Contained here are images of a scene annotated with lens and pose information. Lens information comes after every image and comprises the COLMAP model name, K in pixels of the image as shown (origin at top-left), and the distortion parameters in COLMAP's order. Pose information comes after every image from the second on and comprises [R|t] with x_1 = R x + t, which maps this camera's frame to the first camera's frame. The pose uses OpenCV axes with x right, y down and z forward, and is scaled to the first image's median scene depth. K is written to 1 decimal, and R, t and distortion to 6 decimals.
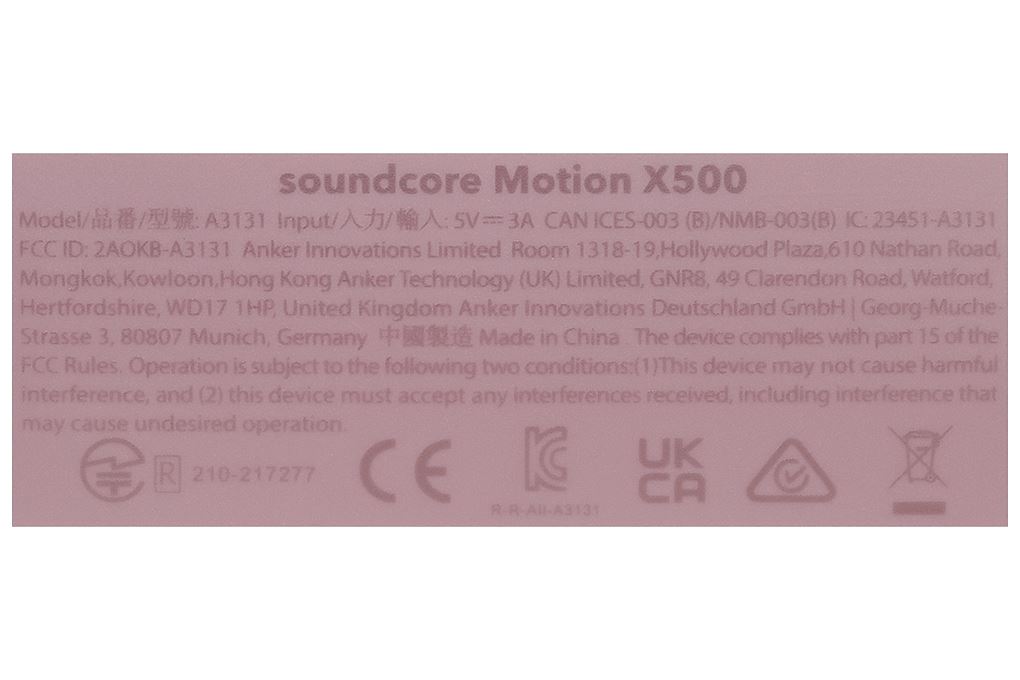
lens RADIAL K [[4262.1, 0, 509.2], [0, 4262.1, 339.0], [0, 0, 1]] dist [2.084082, 0.000000]
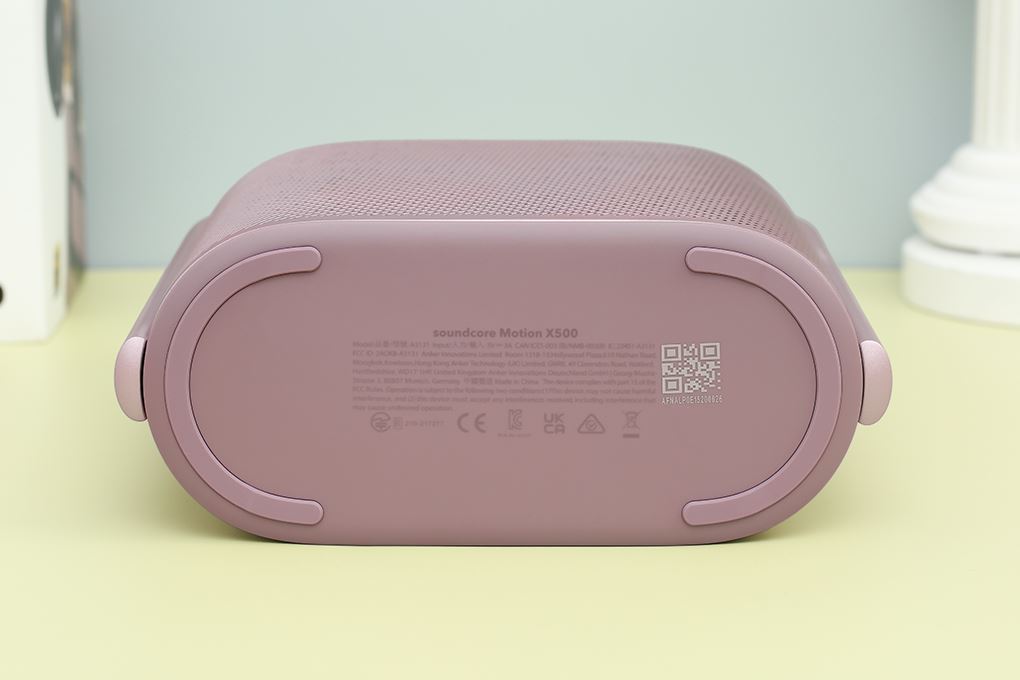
lens RADIAL K [[4262.1, 0, 510.2], [0, 4262.1, 337.8], [0, 0, 1]] dist [2.084082, 0.000000]
pose [[0.999971, 0.007671, -0.000309, 0.005299], [-0.007673, 0.999938, -0.008050, -0.007523], [0.000247, 0.008052, 0.999968, -2.199534]]
